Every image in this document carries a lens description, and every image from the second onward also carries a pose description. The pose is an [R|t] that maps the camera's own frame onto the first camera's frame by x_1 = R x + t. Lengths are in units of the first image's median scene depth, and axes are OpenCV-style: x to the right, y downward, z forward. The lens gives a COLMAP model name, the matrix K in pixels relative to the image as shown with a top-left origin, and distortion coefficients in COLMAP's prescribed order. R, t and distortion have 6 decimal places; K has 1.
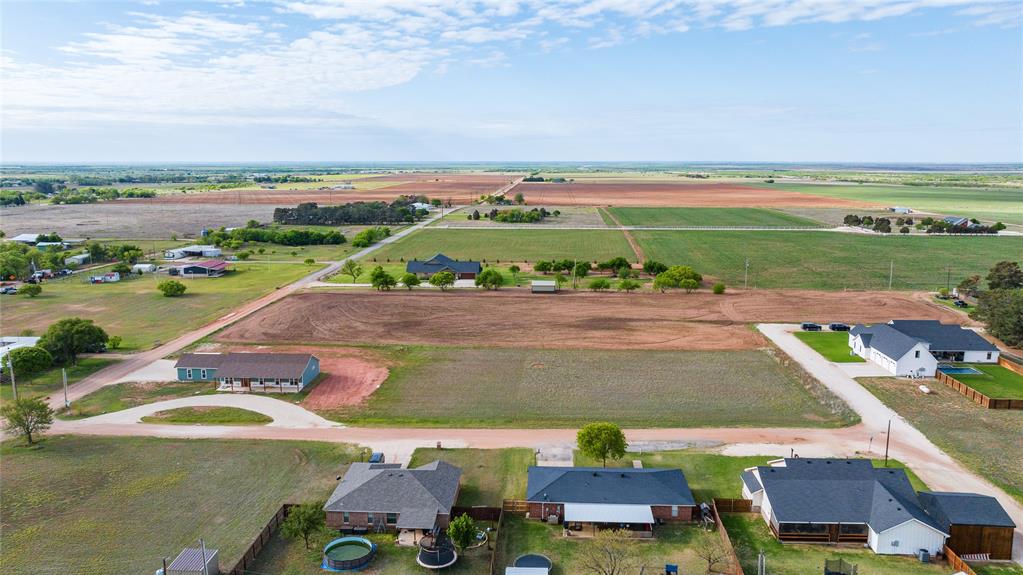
lens RADIAL K [[738.7, 0, 510.2], [0, 738.7, 287.9], [0, 0, 1]] dist [-0.024051, 0.016829]
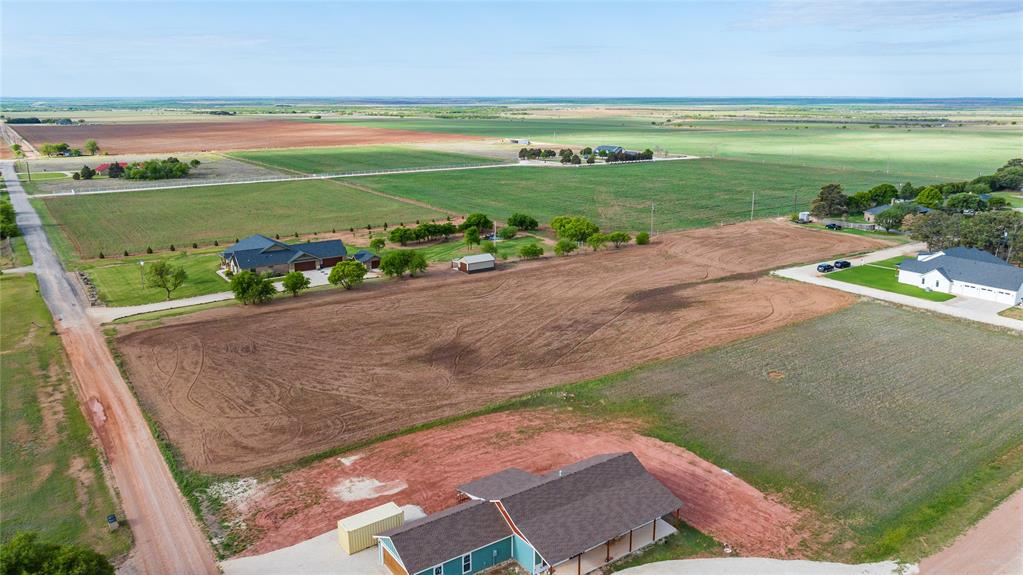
lens RADIAL K [[738.7, 0, 517.6], [0, 738.7, 286.7], [0, 0, 1]] dist [-0.024051, 0.016829]
pose [[0.771688, -0.158274, 0.615992, -0.402541], [0.106841, 0.987037, 0.119764, -0.065556], [-0.626962, -0.026607, 0.778595, 0.389723]]
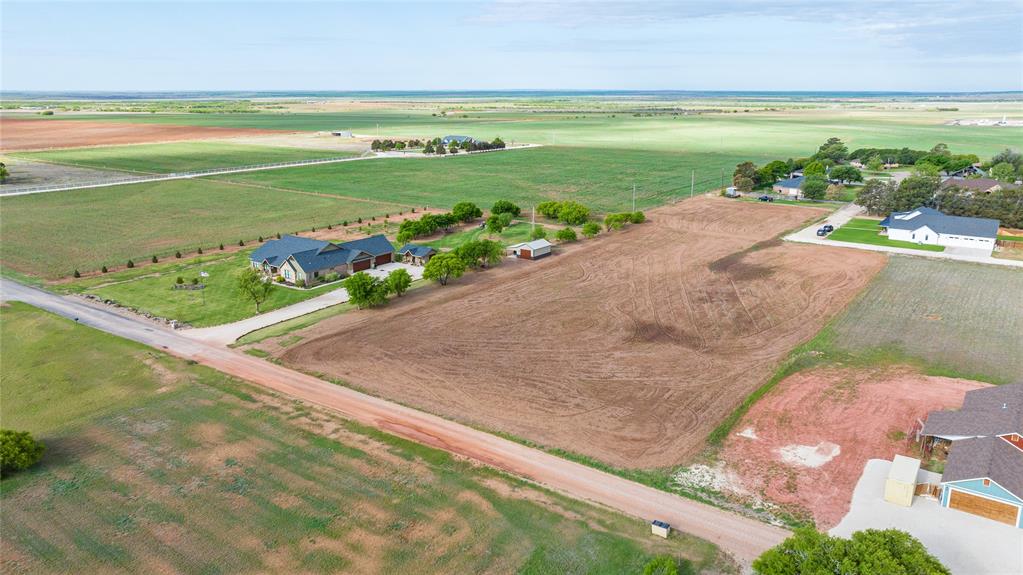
lens RADIAL K [[738.7, 0, 507.7], [0, 738.7, 304.1], [0, 0, 1]] dist [-0.024051, 0.016829]
pose [[0.511623, -0.238138, 0.825550, -0.609991], [0.144435, 0.970988, 0.190580, -0.095812], [-0.846983, 0.021734, 0.531175, 0.641280]]
